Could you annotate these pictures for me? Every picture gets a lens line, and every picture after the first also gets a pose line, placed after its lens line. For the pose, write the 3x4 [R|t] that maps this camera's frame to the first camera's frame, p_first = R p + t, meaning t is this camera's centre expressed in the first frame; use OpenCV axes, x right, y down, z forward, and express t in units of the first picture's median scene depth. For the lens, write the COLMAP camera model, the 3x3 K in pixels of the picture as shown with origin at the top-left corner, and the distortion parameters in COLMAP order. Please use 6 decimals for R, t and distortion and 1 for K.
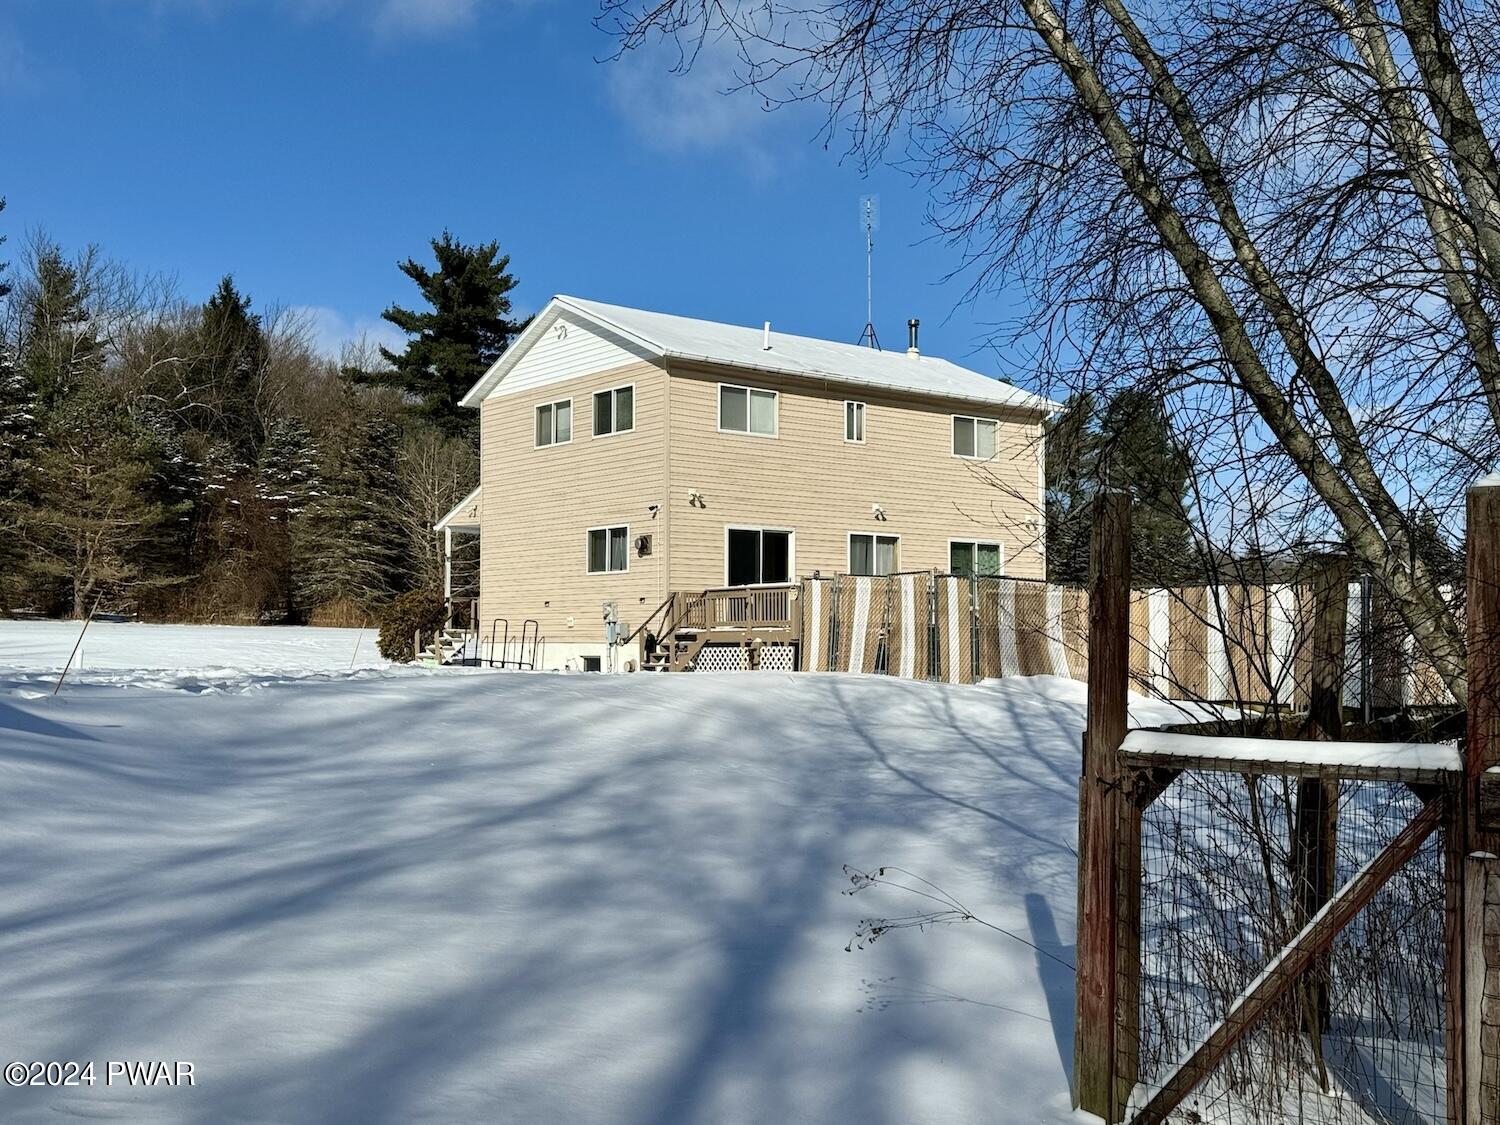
lens RADIAL K [[1528.7, 0, 750.0], [0, 1528.7, 566.3], [0, 0, 1]] dist [0.003617, 0.000000]
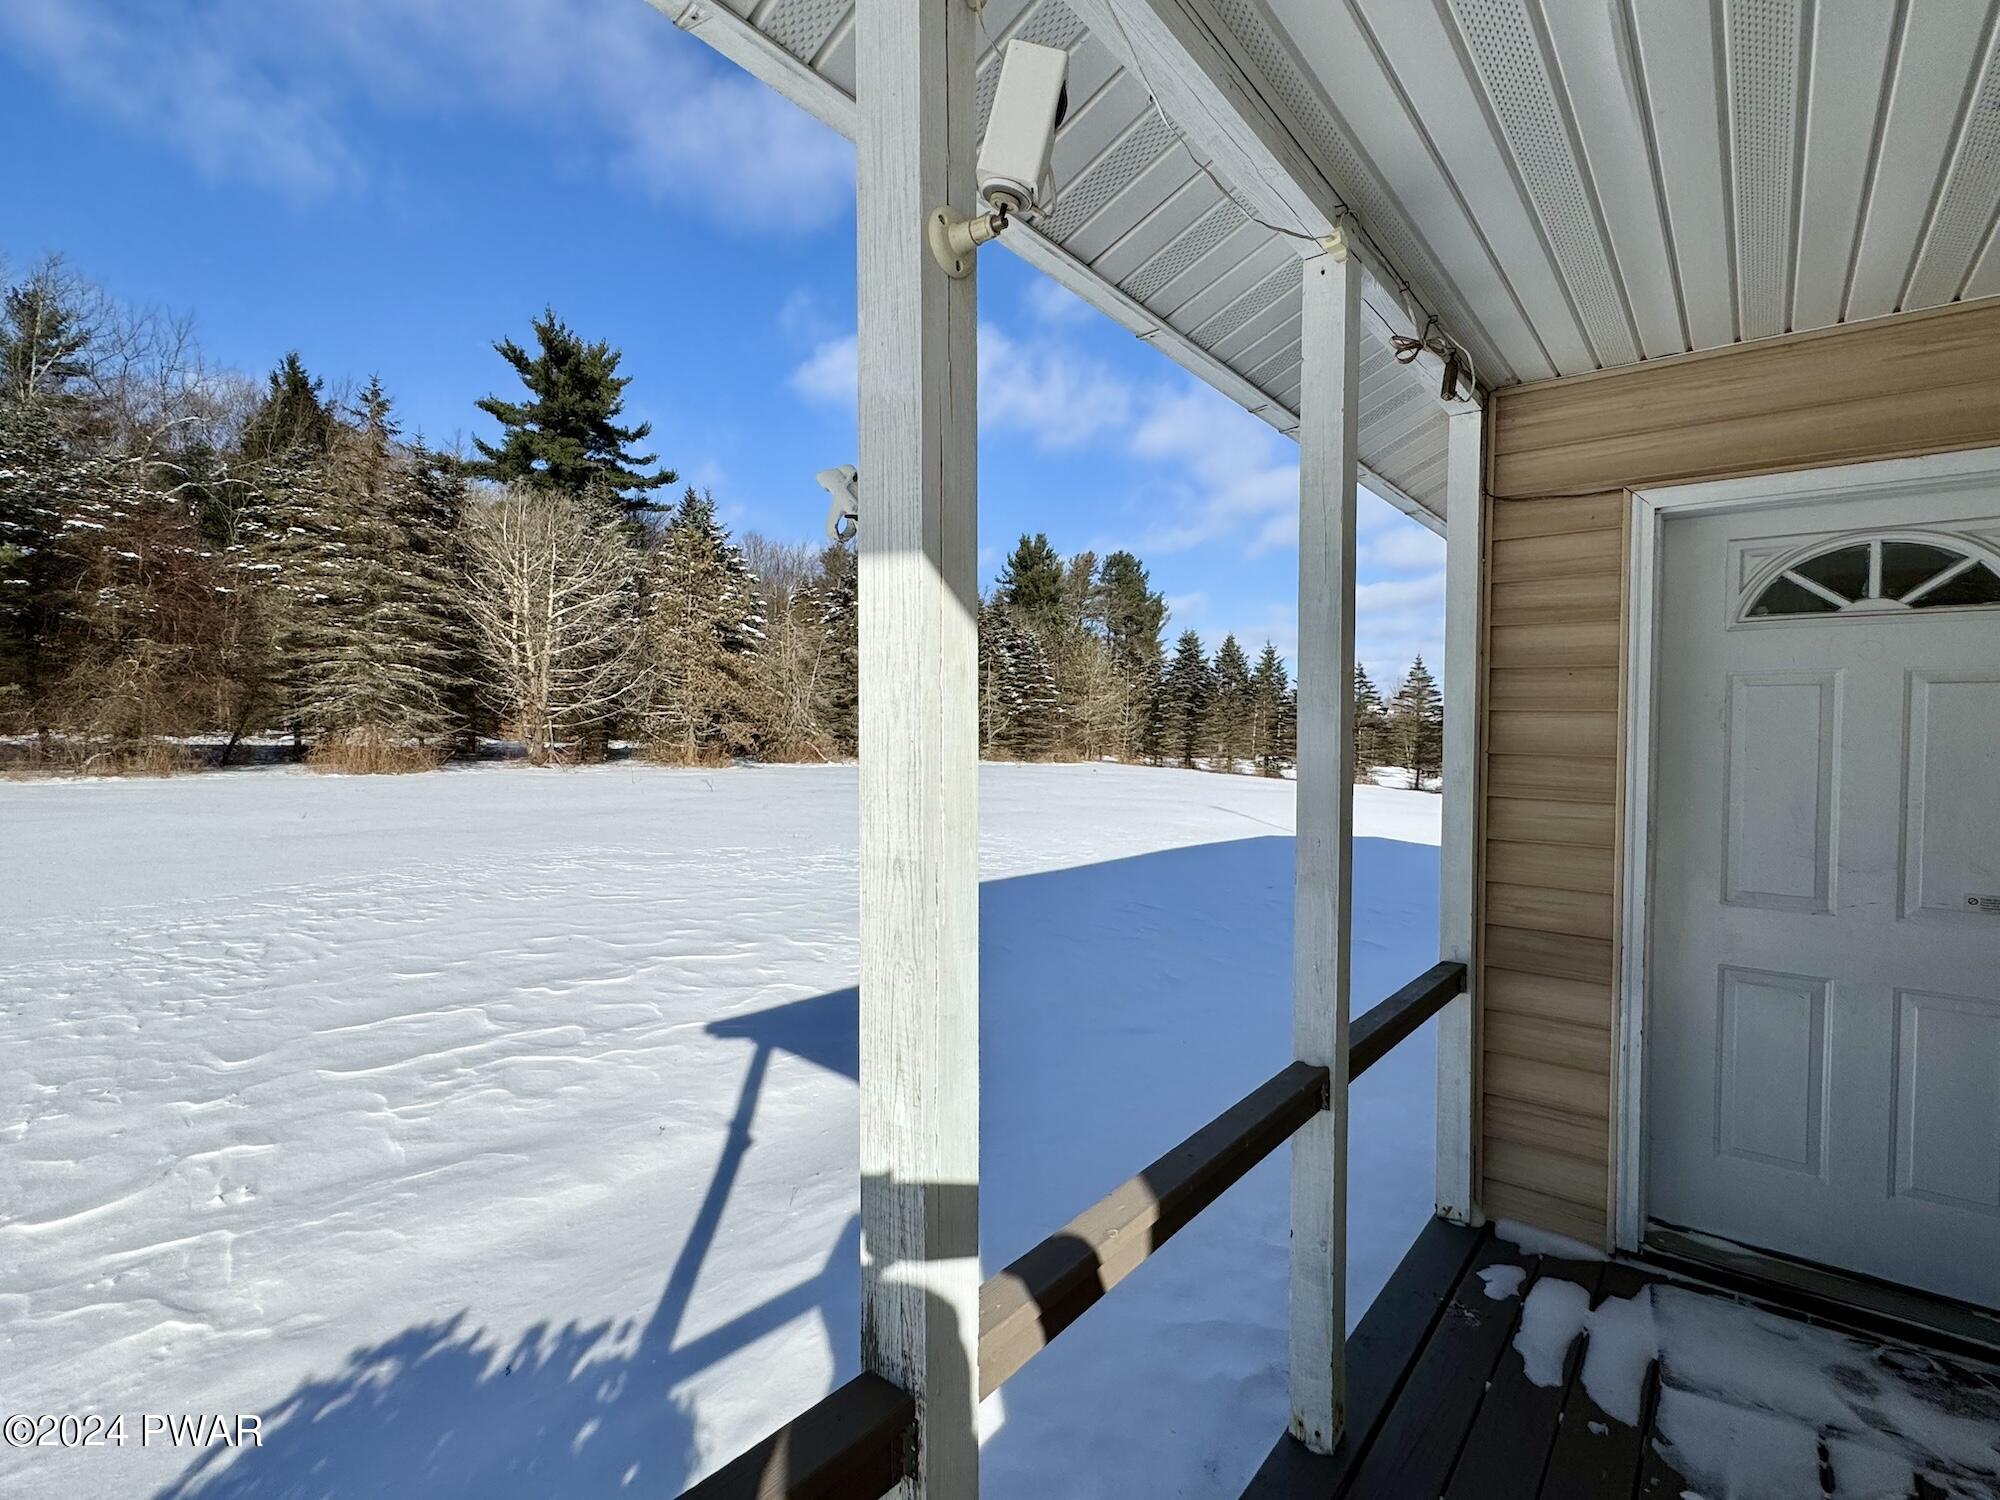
lens RADIAL K [[962.9, 0, 1003.2], [0, 962.9, 755.6], [0, 0, 1]] dist [-0.020128, -0.000189]
pose [[0.973530, -0.000954, 0.228556, -0.070376], [-0.016145, 0.997206, 0.072934, 0.000464], [-0.227987, -0.074694, 0.970795, 0.394172]]
